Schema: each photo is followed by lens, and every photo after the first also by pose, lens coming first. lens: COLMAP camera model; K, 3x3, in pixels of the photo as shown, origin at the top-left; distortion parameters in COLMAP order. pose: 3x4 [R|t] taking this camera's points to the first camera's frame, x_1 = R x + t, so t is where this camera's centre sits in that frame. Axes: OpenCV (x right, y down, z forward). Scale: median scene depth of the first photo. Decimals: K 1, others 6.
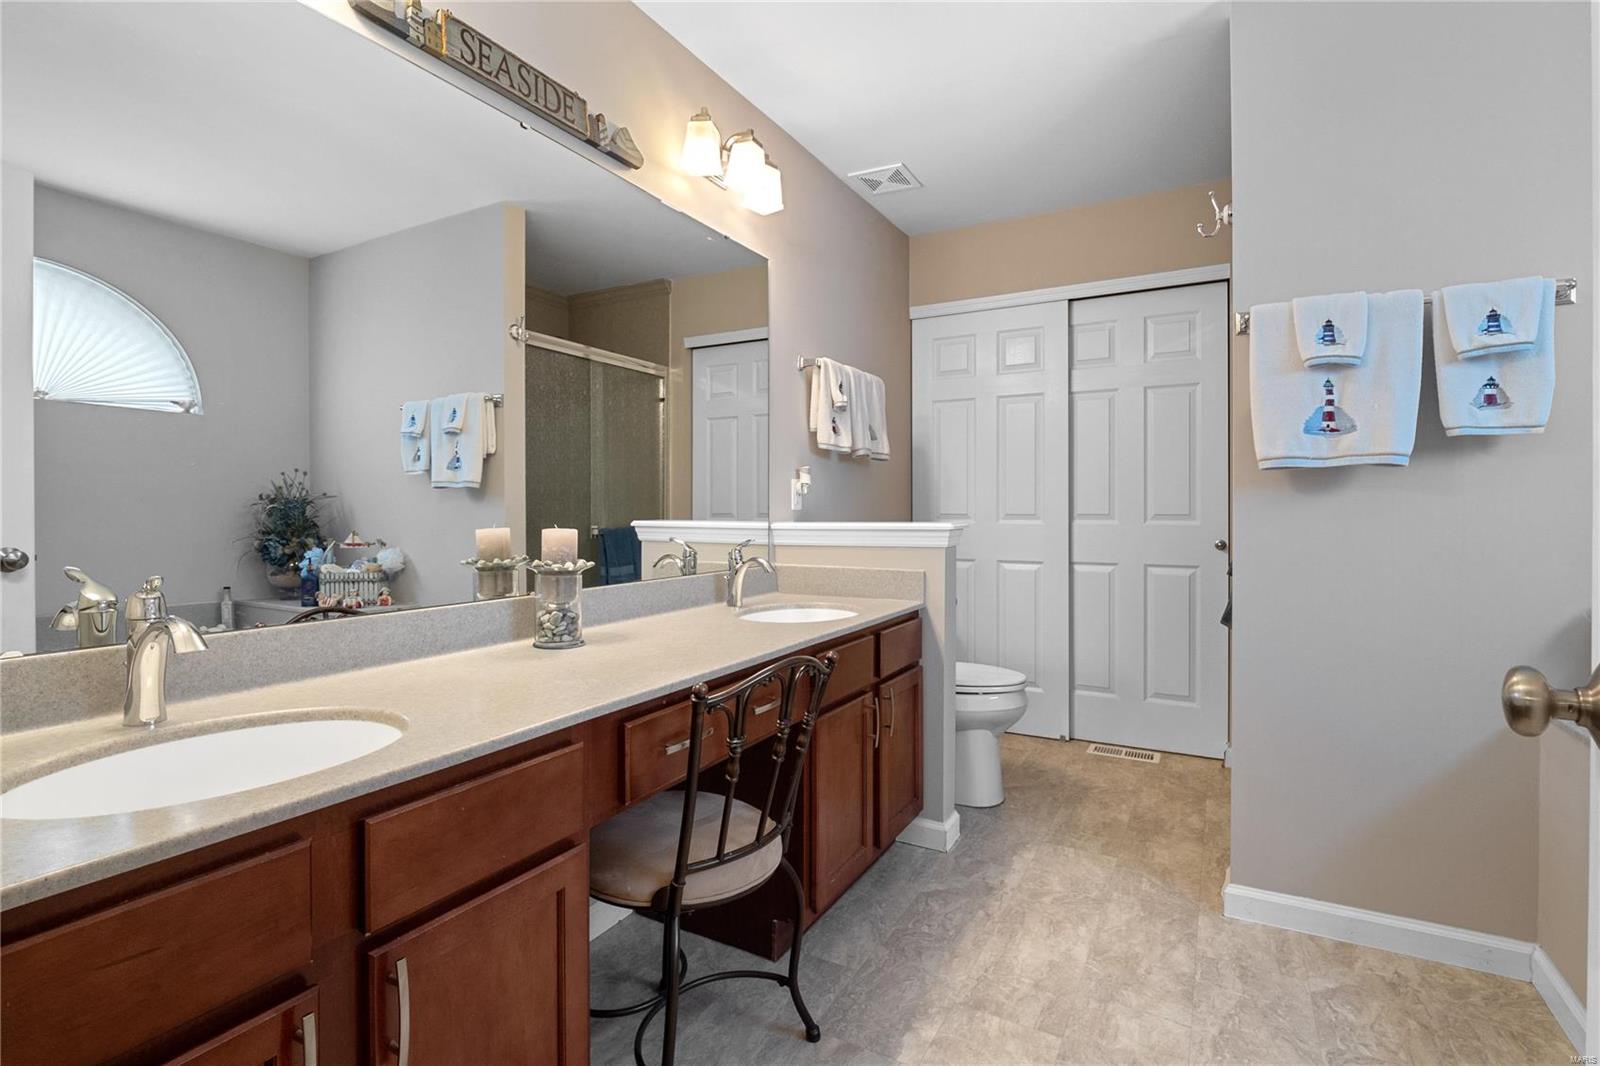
lens RADIAL K [[758.0, 0, 801.4], [0, 758.0, 505.1], [0, 0, 1]] dist [-0.012051, -0.000705]
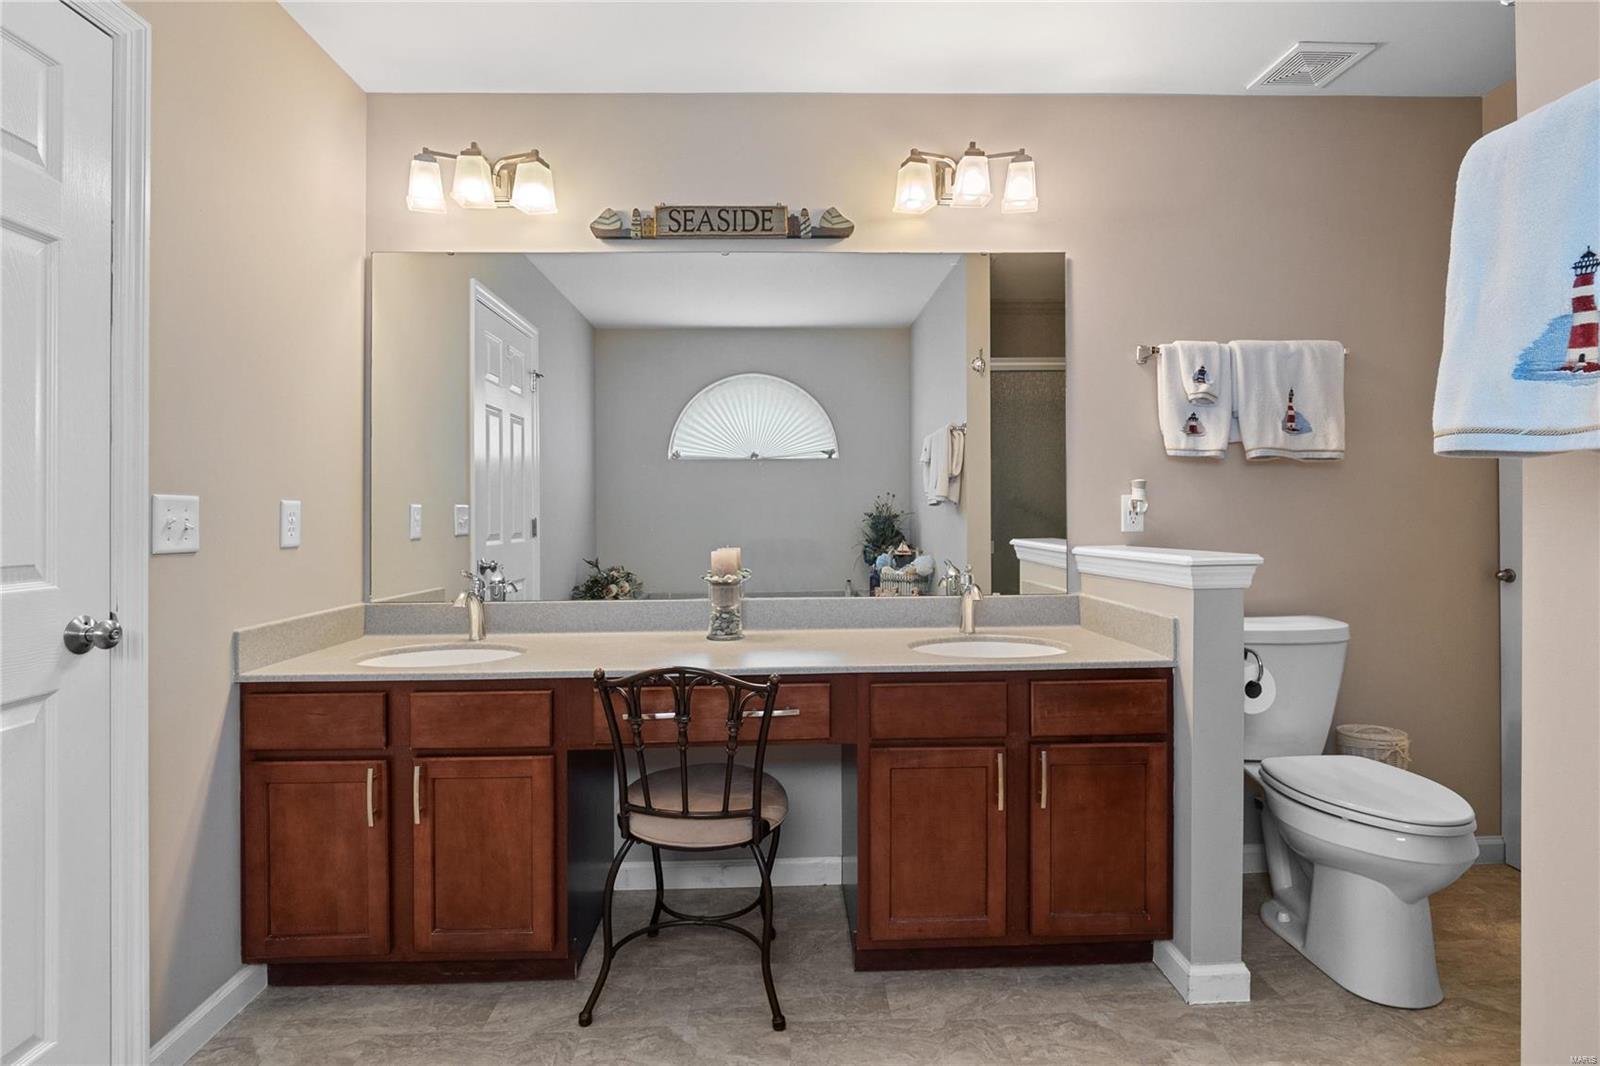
lens RADIAL K [[758.0, 0, 801.4], [0, 758.0, 505.1], [0, 0, 1]] dist [-0.012051, -0.000705]
pose [[0.510935, -0.018238, -0.859426, 0.659594], [0.016569, 0.999798, -0.011367, -0.024002], [0.859460, -0.008432, 0.511134, 0.318640]]
